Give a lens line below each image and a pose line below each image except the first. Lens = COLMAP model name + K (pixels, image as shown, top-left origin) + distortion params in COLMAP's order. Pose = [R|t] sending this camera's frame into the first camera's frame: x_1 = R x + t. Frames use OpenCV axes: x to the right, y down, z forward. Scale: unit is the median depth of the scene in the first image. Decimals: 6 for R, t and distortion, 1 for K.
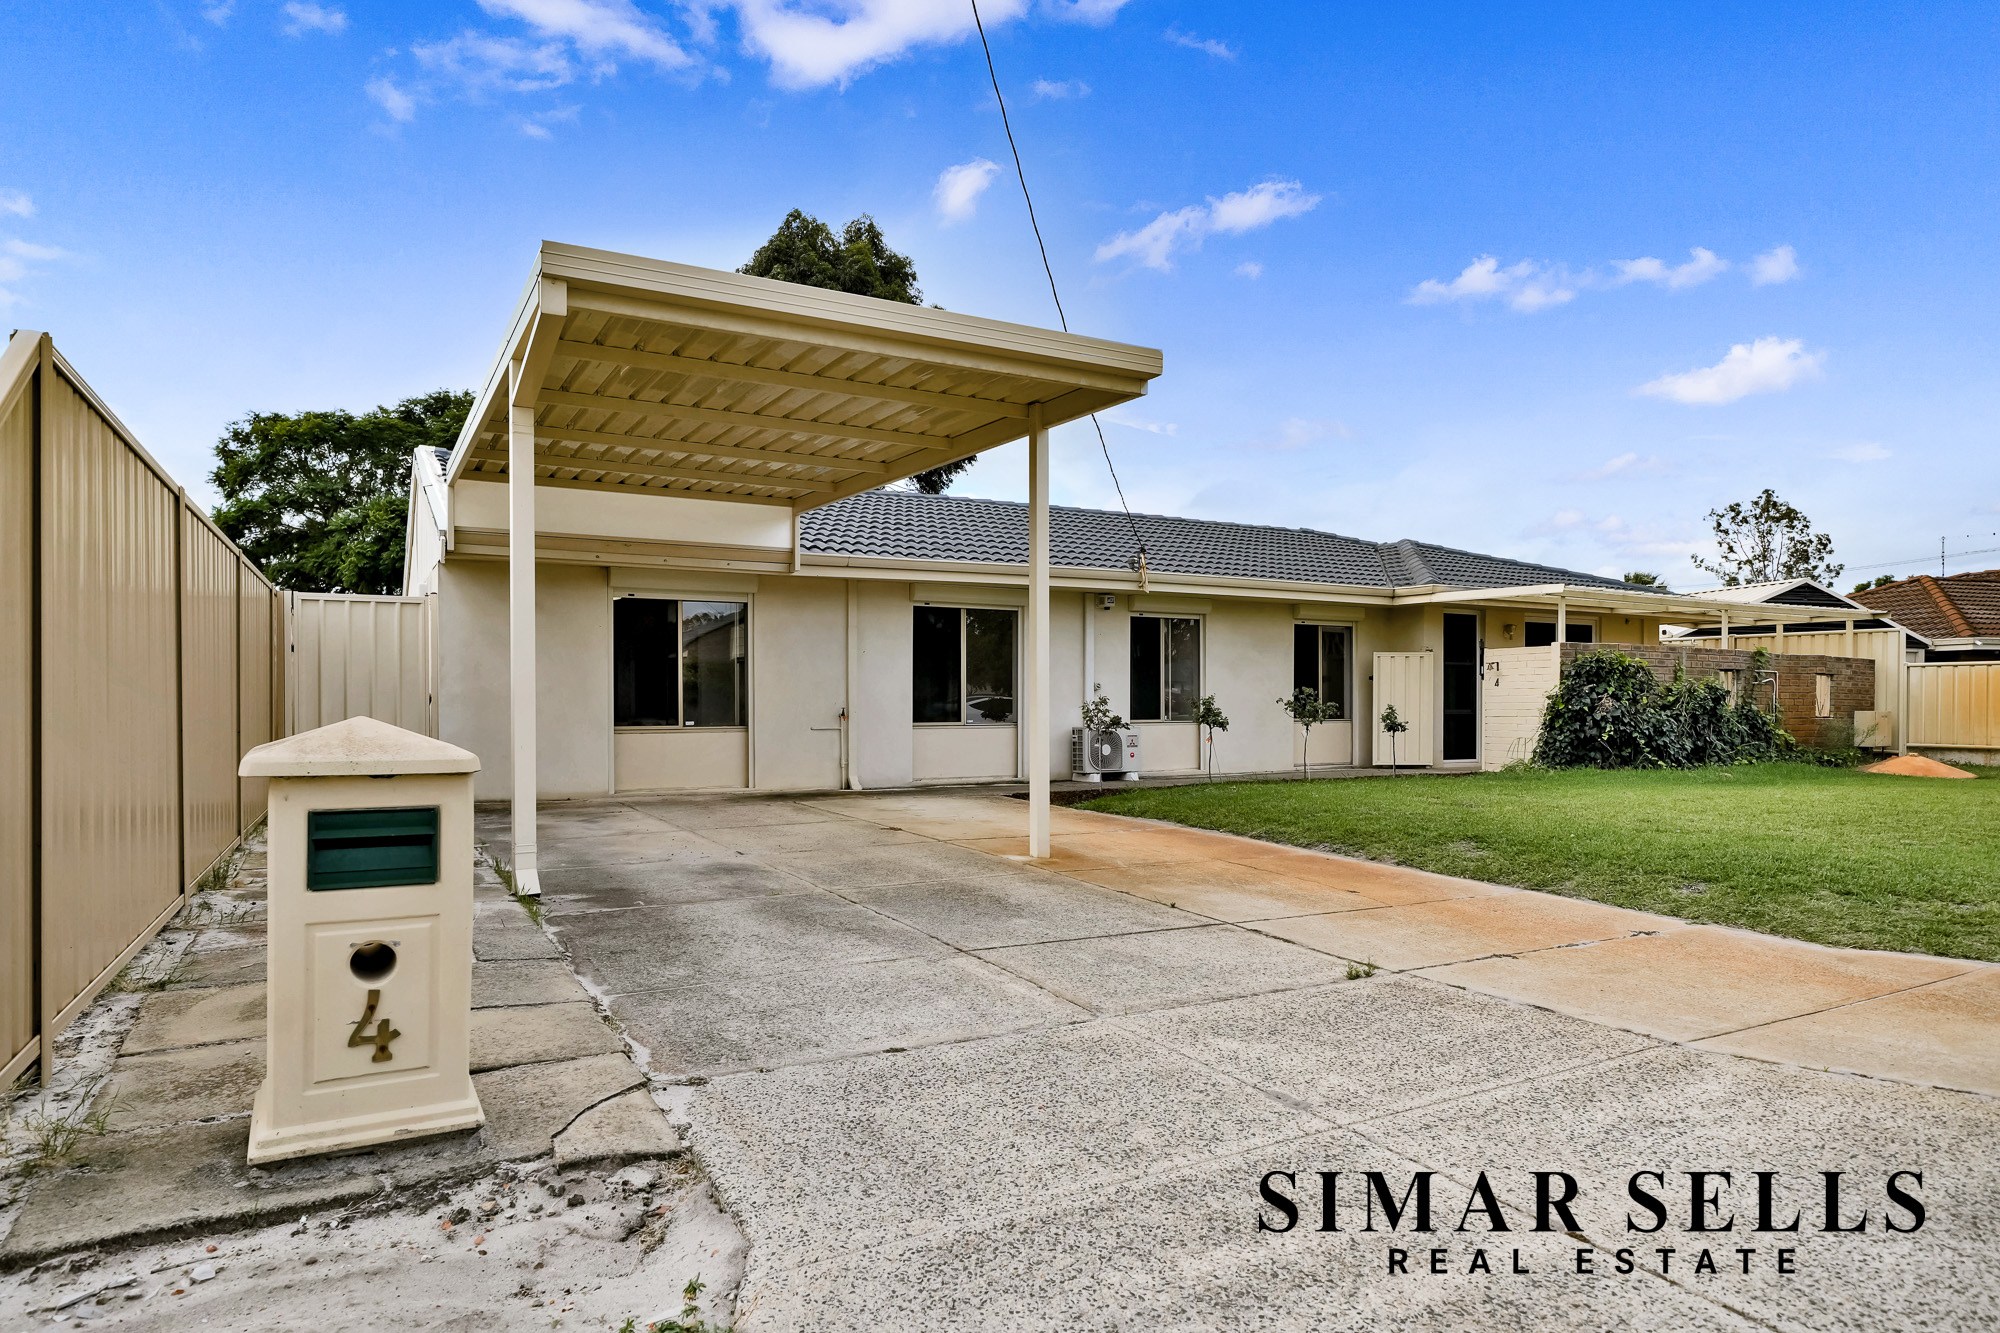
lens RADIAL K [[1092.3, 0, 1000.2], [0, 1092.3, 698.0], [0, 0, 1]] dist [0.000662, -0.000083]
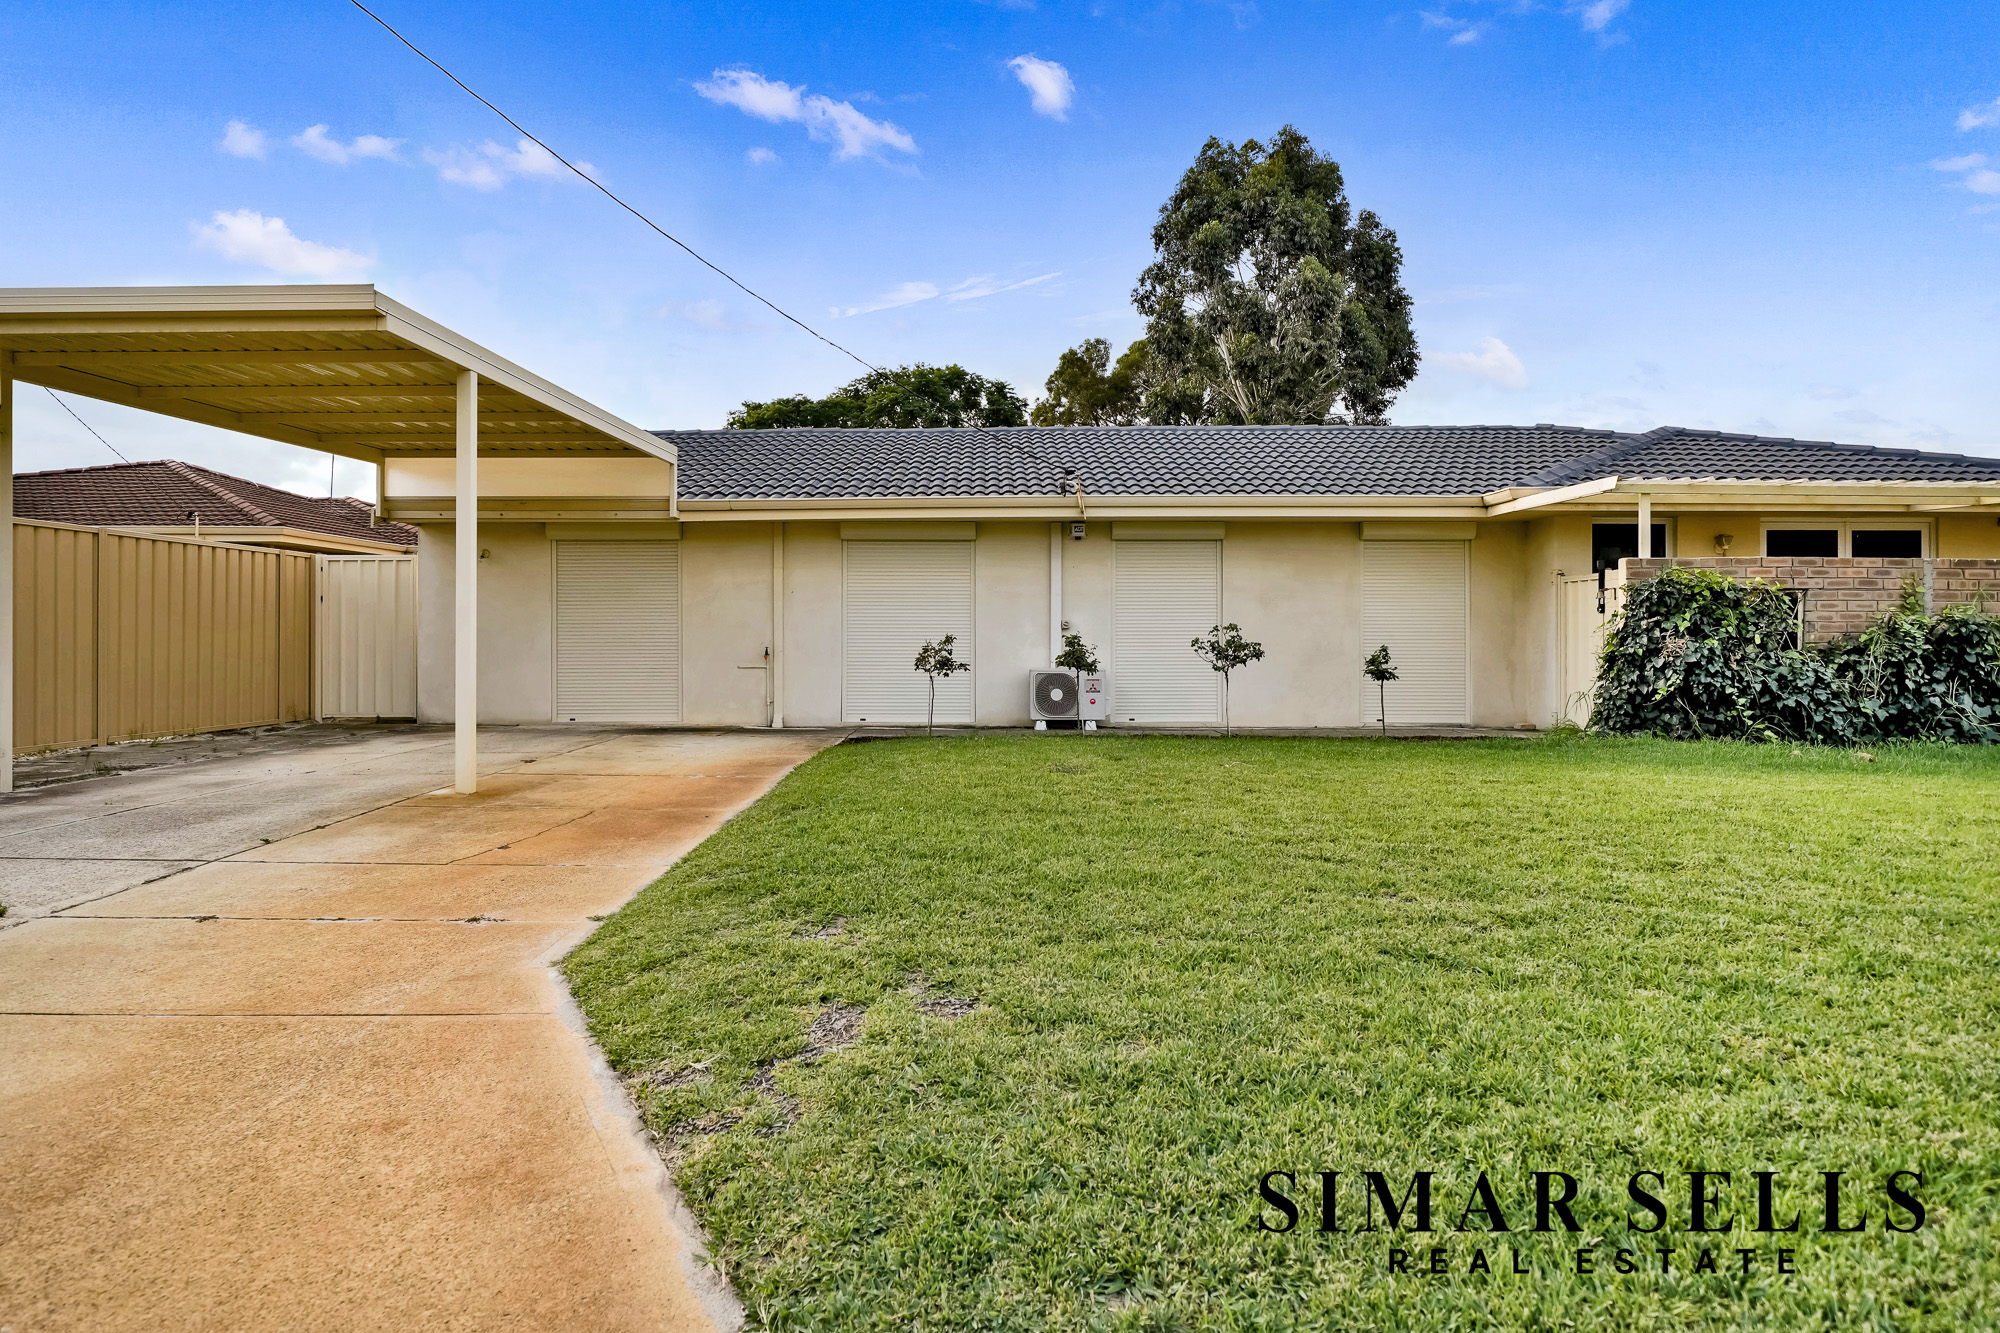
lens RADIAL K [[1150.0, 0, 993.8], [0, 1150.0, 641.5], [0, 0, 1]] dist [0.000499, 0.000413]
pose [[0.865314, 0.000506, -0.501229, 0.538286], [-0.003407, 0.999982, -0.004872, 0.008121], [0.501218, 0.005923, 0.865301, 0.151881]]
